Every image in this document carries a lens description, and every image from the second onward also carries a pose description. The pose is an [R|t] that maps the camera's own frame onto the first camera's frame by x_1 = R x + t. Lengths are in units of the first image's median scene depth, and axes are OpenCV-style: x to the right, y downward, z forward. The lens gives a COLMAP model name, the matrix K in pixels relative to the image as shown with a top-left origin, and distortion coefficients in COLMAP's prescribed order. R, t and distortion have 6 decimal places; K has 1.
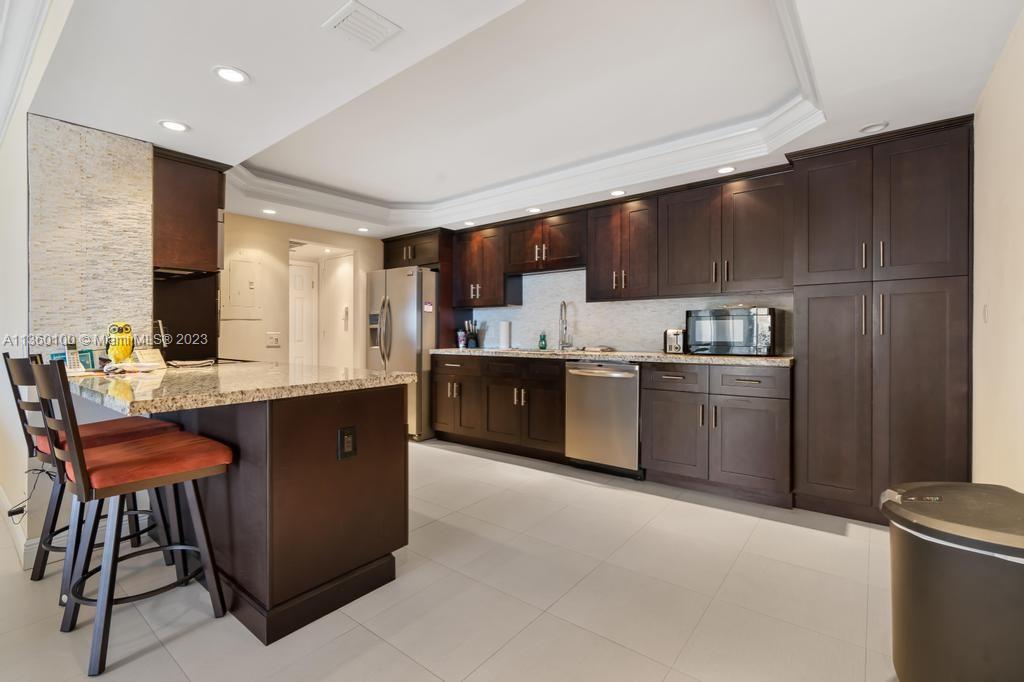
lens RADIAL K [[465.9, 0, 510.9], [0, 465.9, 330.1], [0, 0, 1]] dist [-0.001574, 0.000131]
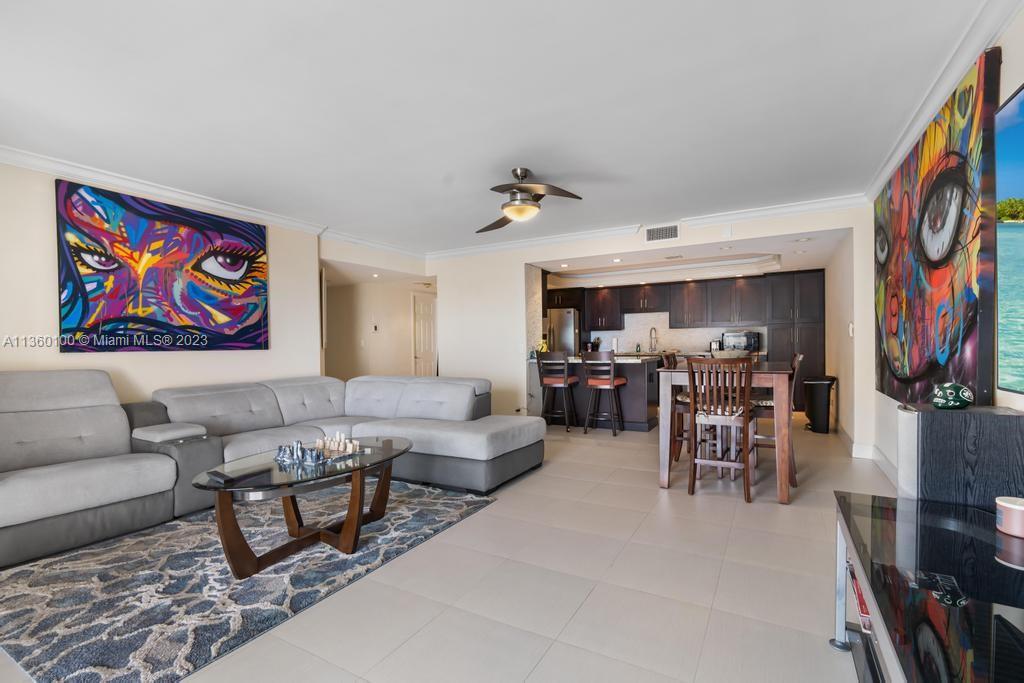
lens RADIAL K [[468.6, 0, 523.6], [0, 468.6, 346.9], [0, 0, 1]] dist [-0.000869, -0.000056]
pose [[0.983569, -0.009543, 0.180279, -0.974932], [0.008351, 0.999938, 0.007369, 0.002020], [-0.180338, -0.005743, 0.983588, -1.078330]]
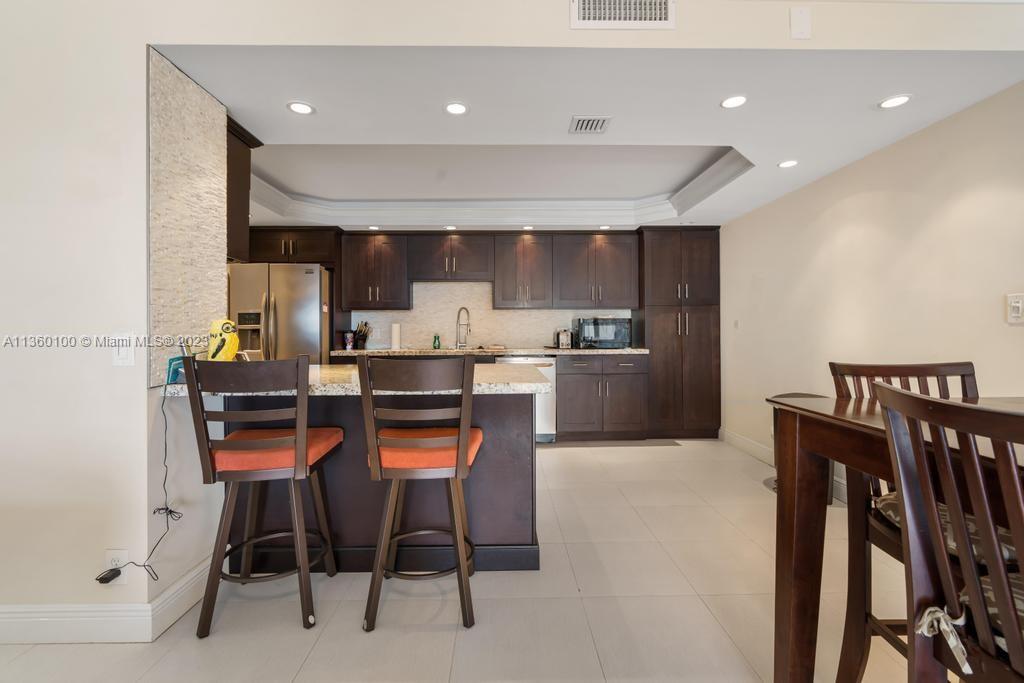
lens RADIAL K [[465.9, 0, 510.9], [0, 465.9, 330.6], [0, 0, 1]] dist [-0.001574, 0.000131]
pose [[0.768597, 0.005878, 0.639706, -0.671606], [-0.002700, 0.999979, -0.005944, 0.004516], [-0.639728, 0.002841, 0.768596, 0.018833]]
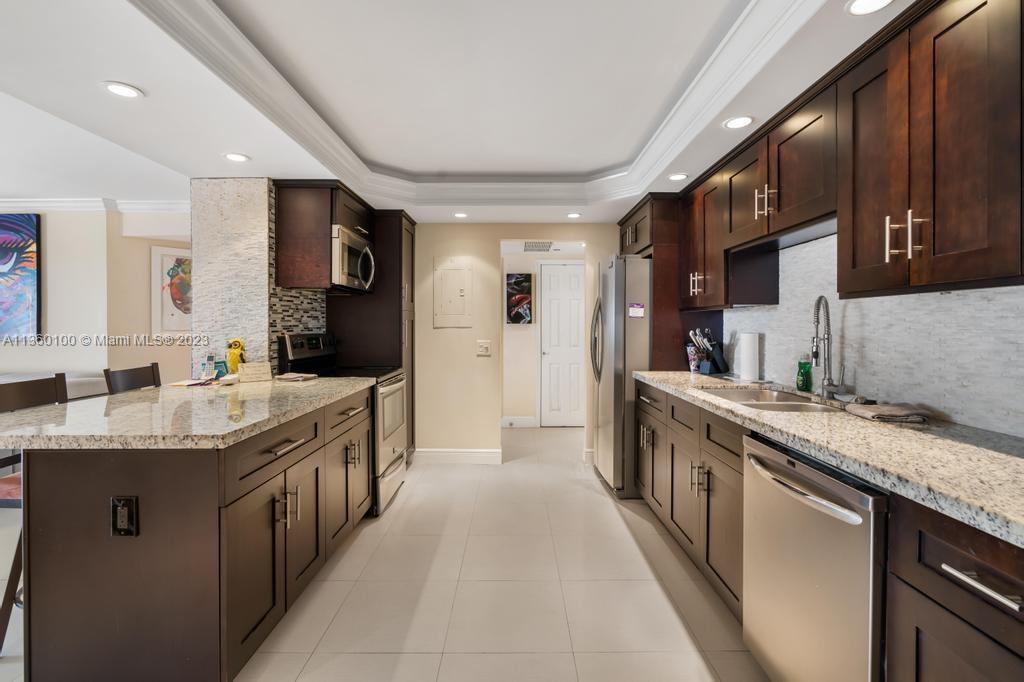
lens RADIAL K [[465.9, 0, 510.9], [0, 465.9, 330.1], [0, 0, 1]] dist [-0.001574, 0.000131]
pose [[0.620814, 0.016158, -0.783792, 0.345737], [-0.003631, 0.999836, 0.017736, -0.042352], [0.783950, -0.008165, 0.620771, 0.560016]]
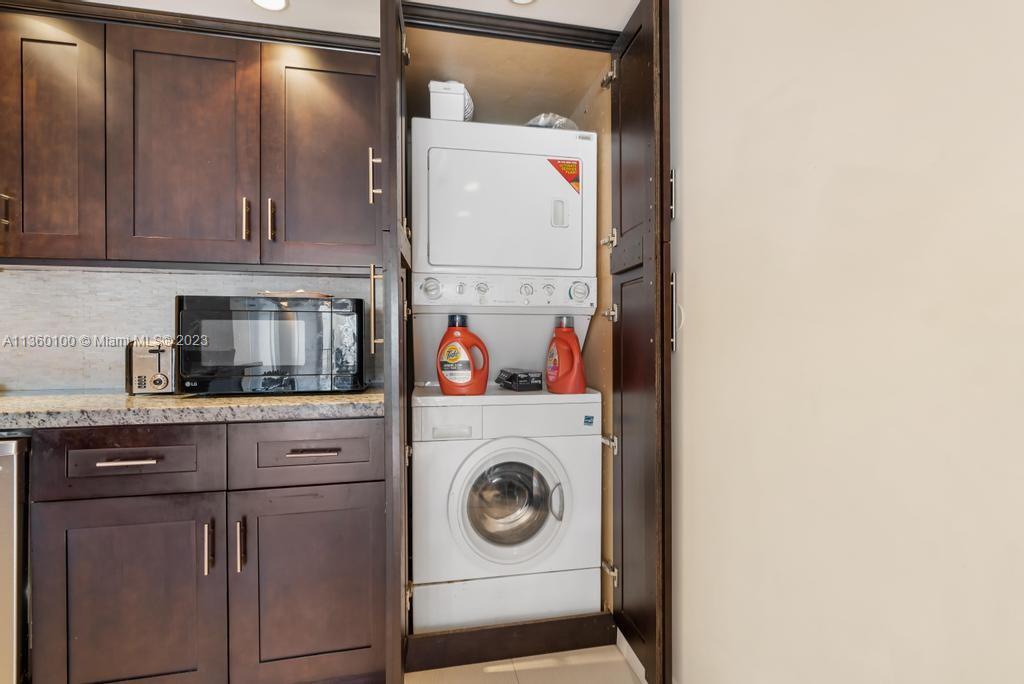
lens RADIAL K [[454.6, 0, 493.6], [0, 454.6, 348.0], [0, 0, 1]] dist [0.001875, 0.000751]
pose [[0.651927, -0.002467, 0.758277, 0.230922], [-0.003966, 0.999970, 0.006664, 0.002418], [-0.758271, -0.007351, 0.651898, 0.467614]]
